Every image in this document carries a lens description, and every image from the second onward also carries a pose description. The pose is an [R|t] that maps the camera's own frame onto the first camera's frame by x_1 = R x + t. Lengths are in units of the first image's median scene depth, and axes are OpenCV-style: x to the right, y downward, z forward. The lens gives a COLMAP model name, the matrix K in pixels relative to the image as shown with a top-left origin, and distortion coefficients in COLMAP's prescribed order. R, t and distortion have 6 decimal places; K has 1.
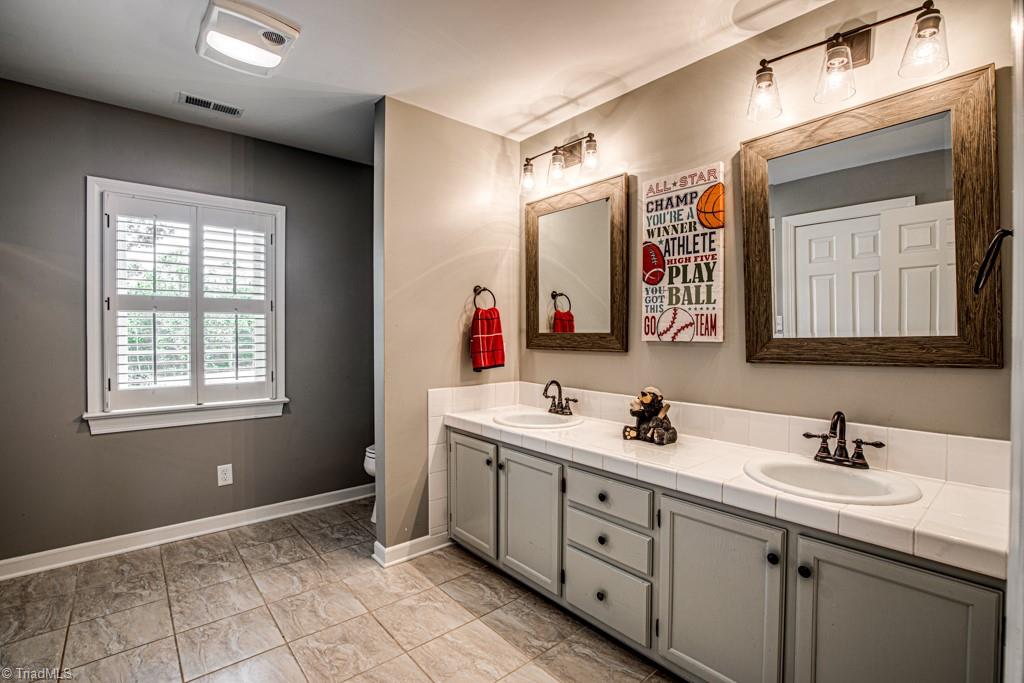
lens RADIAL K [[463.4, 0, 539.8], [0, 463.4, 339.8], [0, 0, 1]] dist [0.000521, -0.000018]
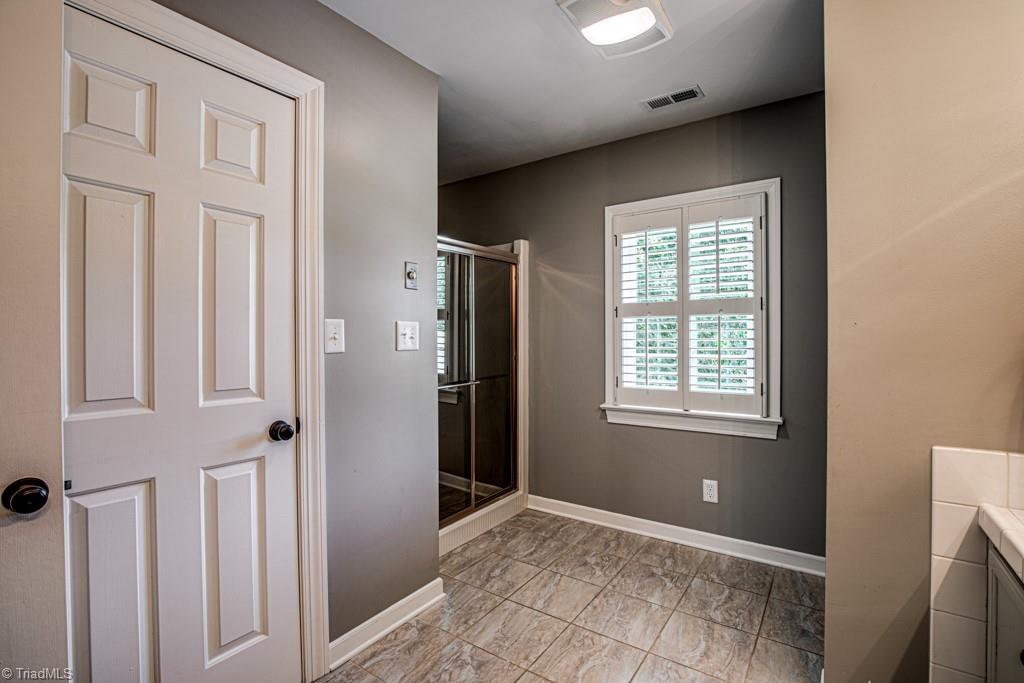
lens RADIAL K [[479.4, 0, 533.5], [0, 479.4, 339.2], [0, 0, 1]] dist [-0.041255, 0.000144]
pose [[0.218859, 0.003137, -0.975751, 0.180543], [-0.007220, 0.999973, 0.001596, -0.009628], [0.975730, 0.006695, 0.218876, 0.505435]]
